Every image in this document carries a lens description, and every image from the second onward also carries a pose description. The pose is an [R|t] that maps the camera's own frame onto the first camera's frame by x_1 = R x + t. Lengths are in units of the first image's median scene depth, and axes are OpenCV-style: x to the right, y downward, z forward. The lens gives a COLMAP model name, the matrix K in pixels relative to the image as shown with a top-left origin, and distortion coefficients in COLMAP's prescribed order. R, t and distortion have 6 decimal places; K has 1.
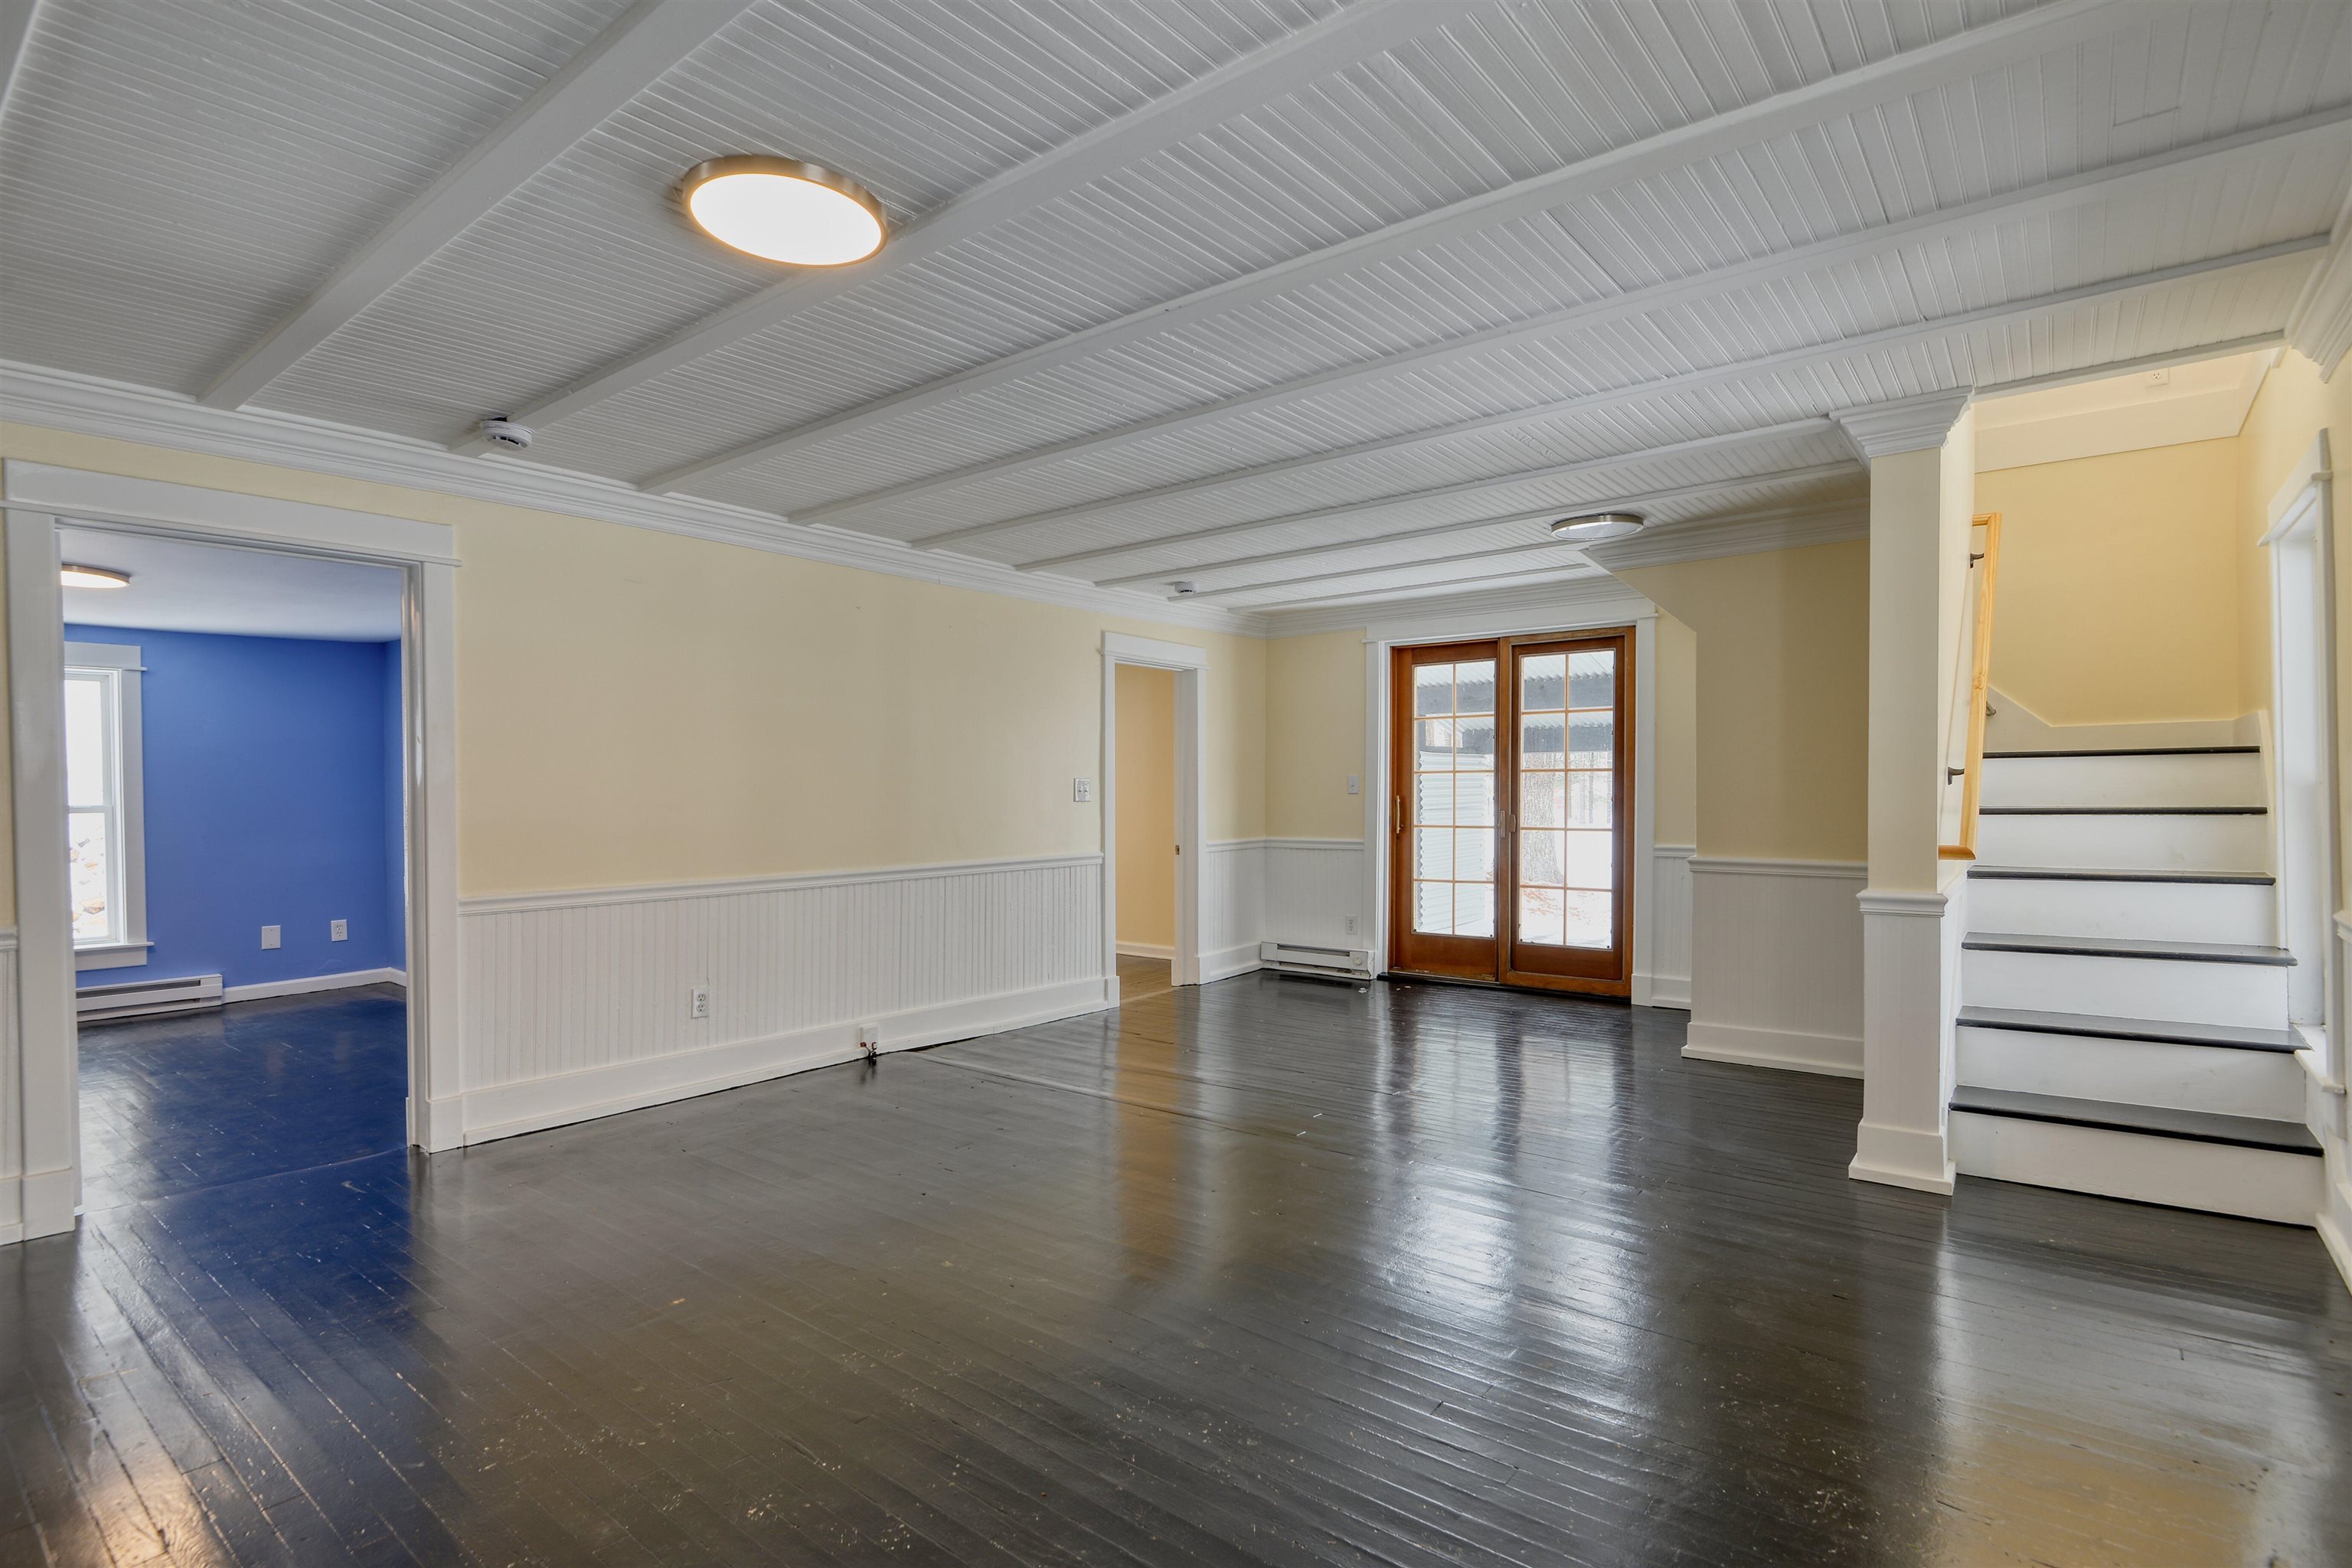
lens RADIAL K [[1166.4, 0, 1181.7], [0, 1166.4, 788.4], [0, 0, 1]] dist [-0.004287, -0.001220]
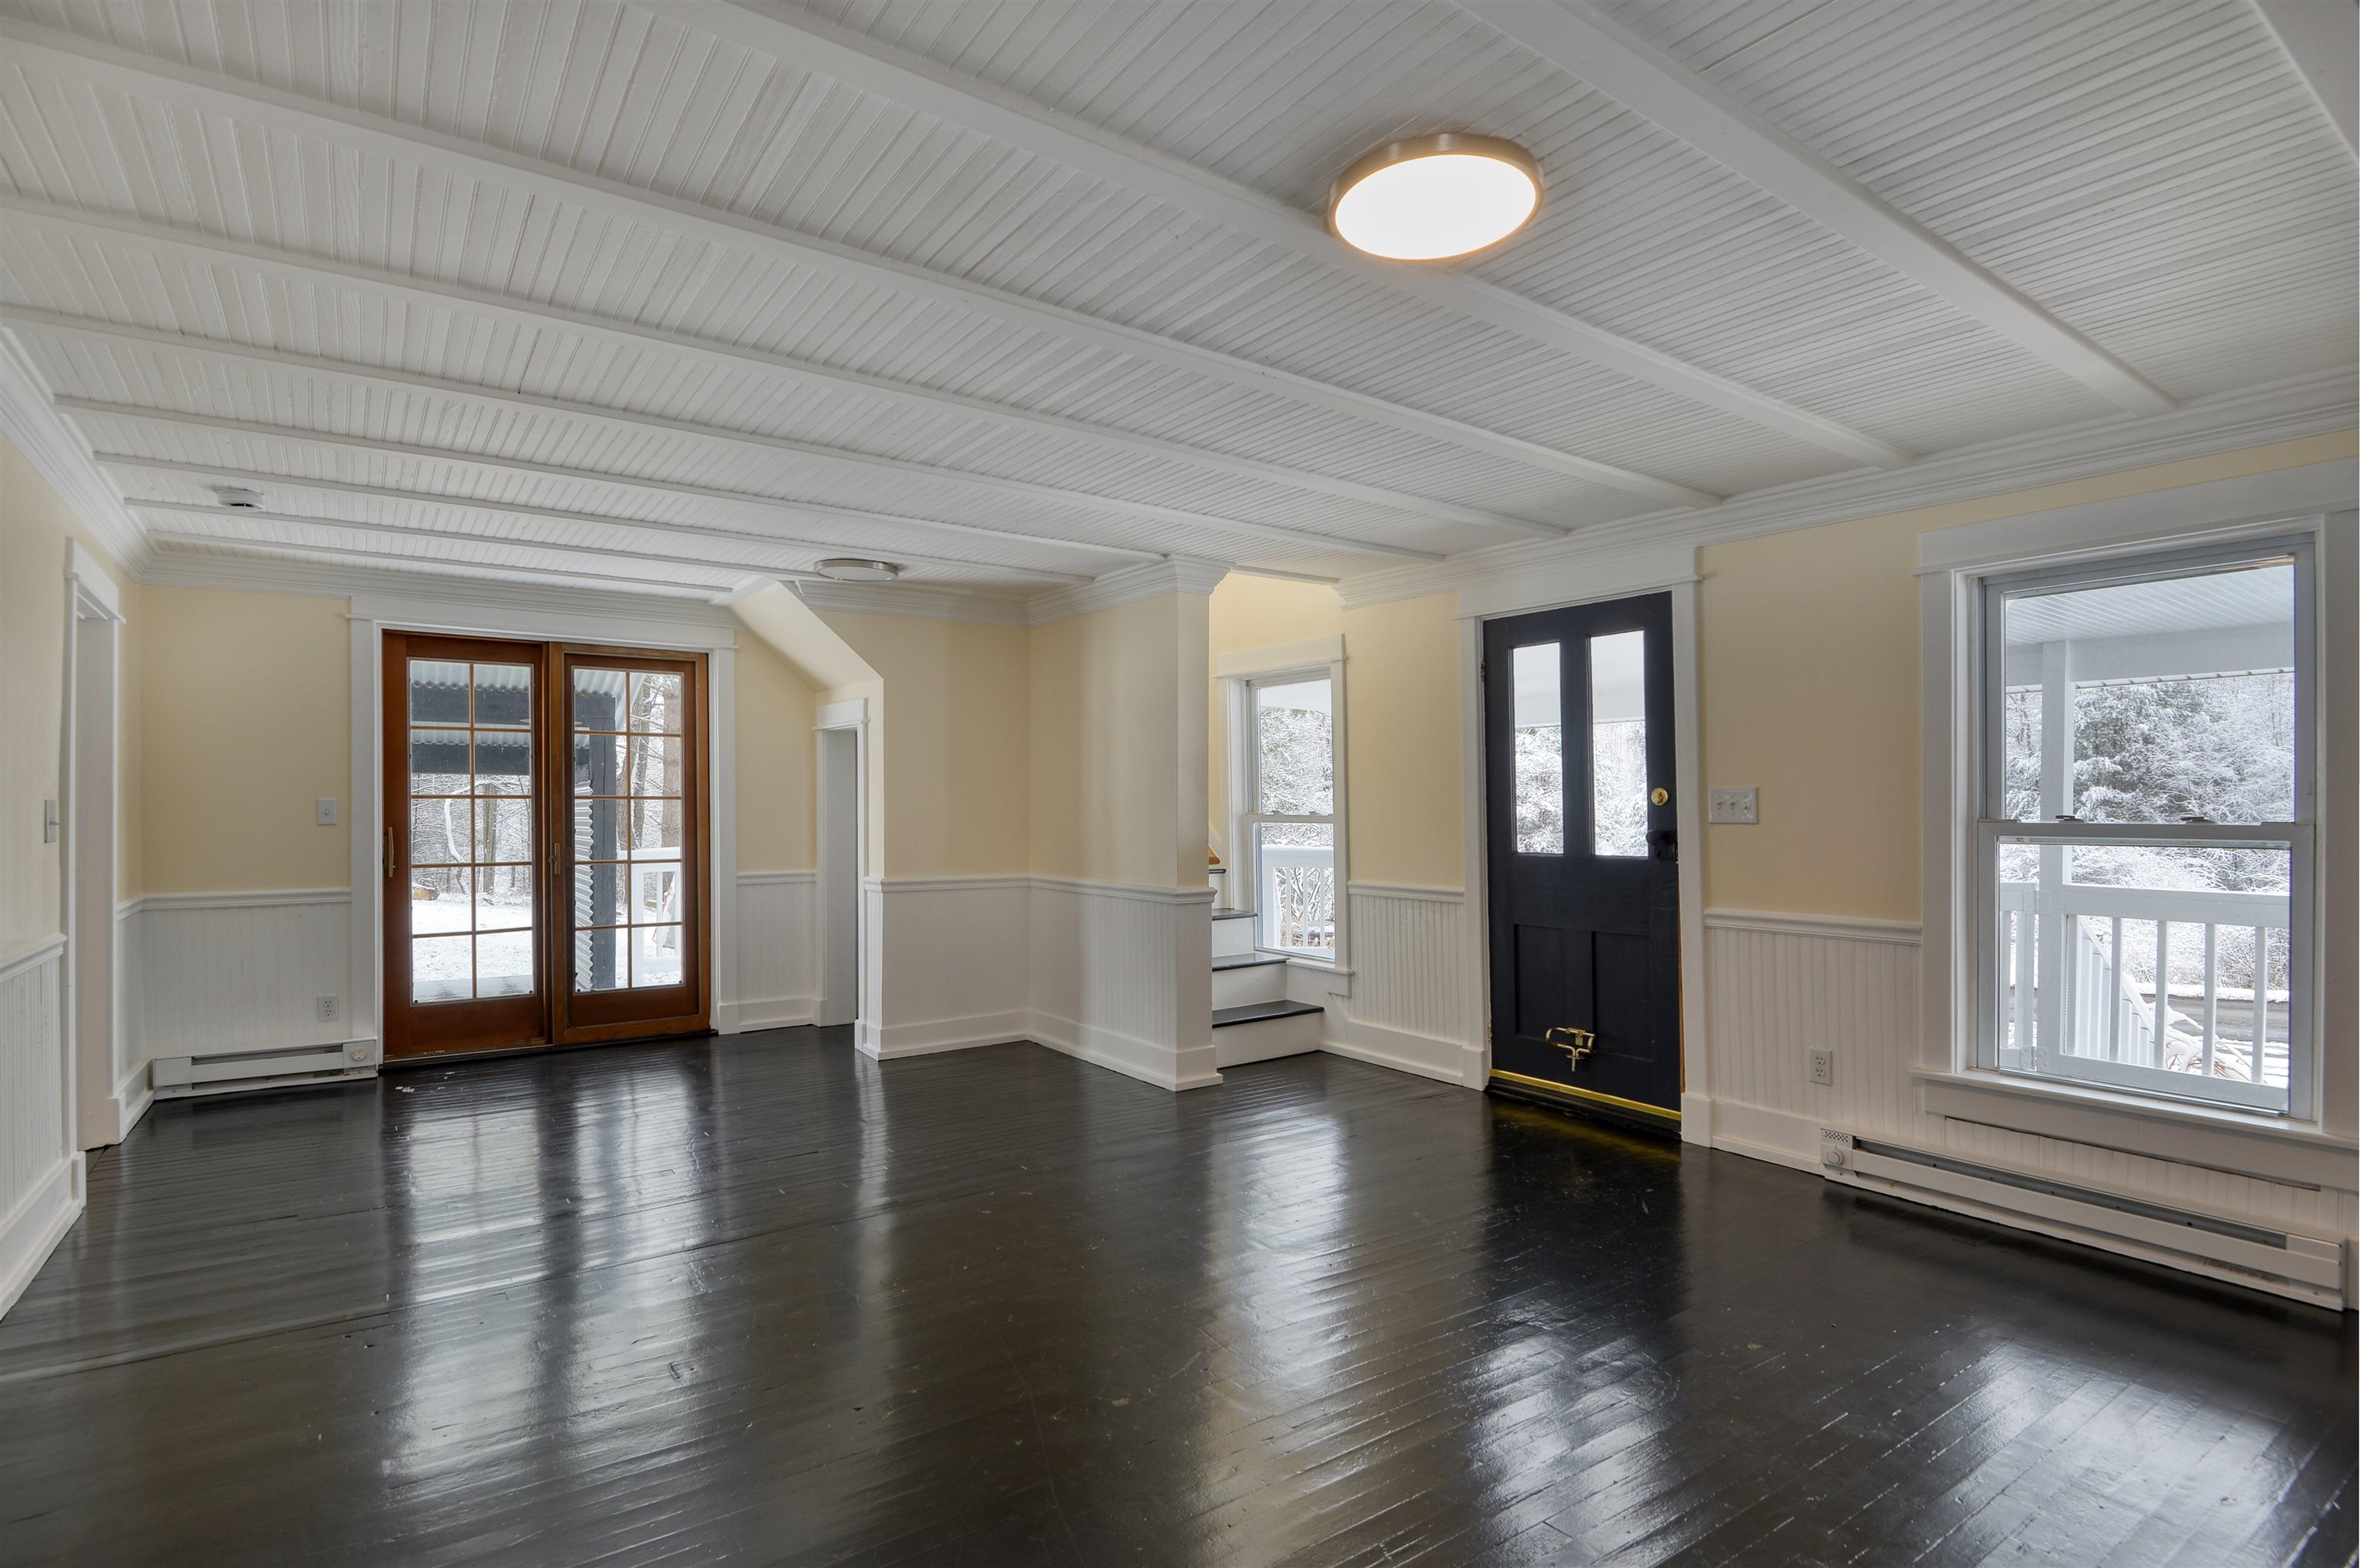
lens RADIAL K [[1170.4, 0, 1185.4], [0, 1170.4, 796.0], [0, 0, 1]] dist [-0.004287, -0.001220]
pose [[0.284685, 0.016122, 0.958486, -0.413753], [0.000361, 0.999857, -0.016925, -0.000762], [-0.958621, 0.005164, 0.284638, 0.303696]]
